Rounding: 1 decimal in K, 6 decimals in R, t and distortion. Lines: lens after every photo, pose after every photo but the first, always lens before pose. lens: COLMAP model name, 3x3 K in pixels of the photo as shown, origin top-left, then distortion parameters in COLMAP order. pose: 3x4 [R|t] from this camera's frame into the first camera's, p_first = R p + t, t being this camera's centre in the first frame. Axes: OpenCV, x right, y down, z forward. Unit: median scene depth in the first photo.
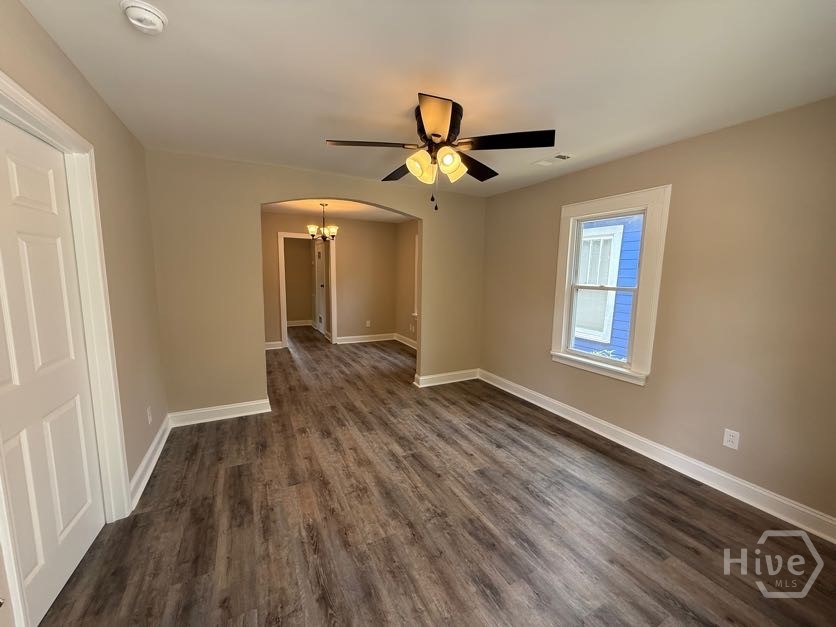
lens RADIAL K [[332.5, 0, 423.9], [0, 332.5, 314.2], [0, 0, 1]] dist [0.004807, 0.000206]
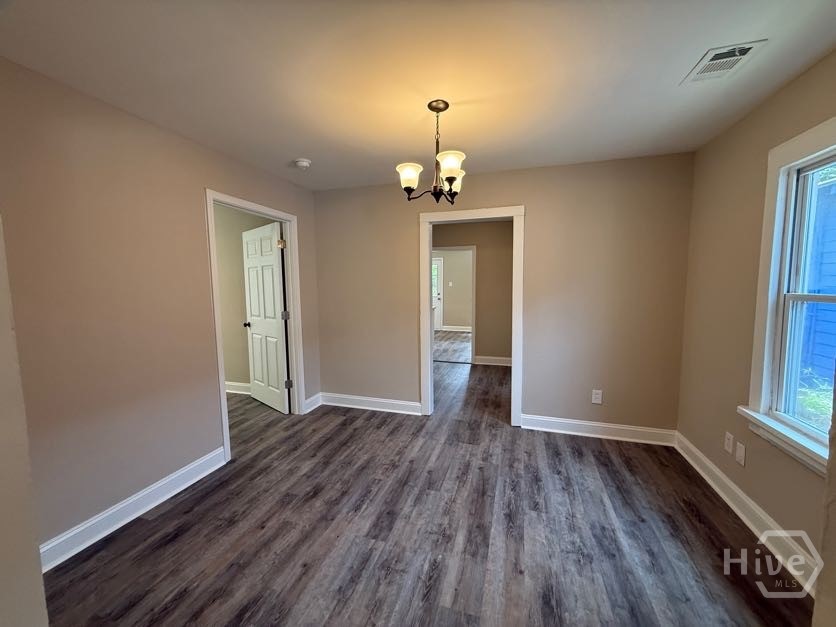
lens RADIAL K [[332.5, 0, 417.8], [0, 332.5, 306.4], [0, 0, 1]] dist [0.004807, 0.000206]
pose [[0.694323, 0.026926, -0.719160, -0.022209], [-0.072098, 0.996875, -0.032283, -0.073273], [0.716043, 0.074265, 0.694095, 0.636266]]
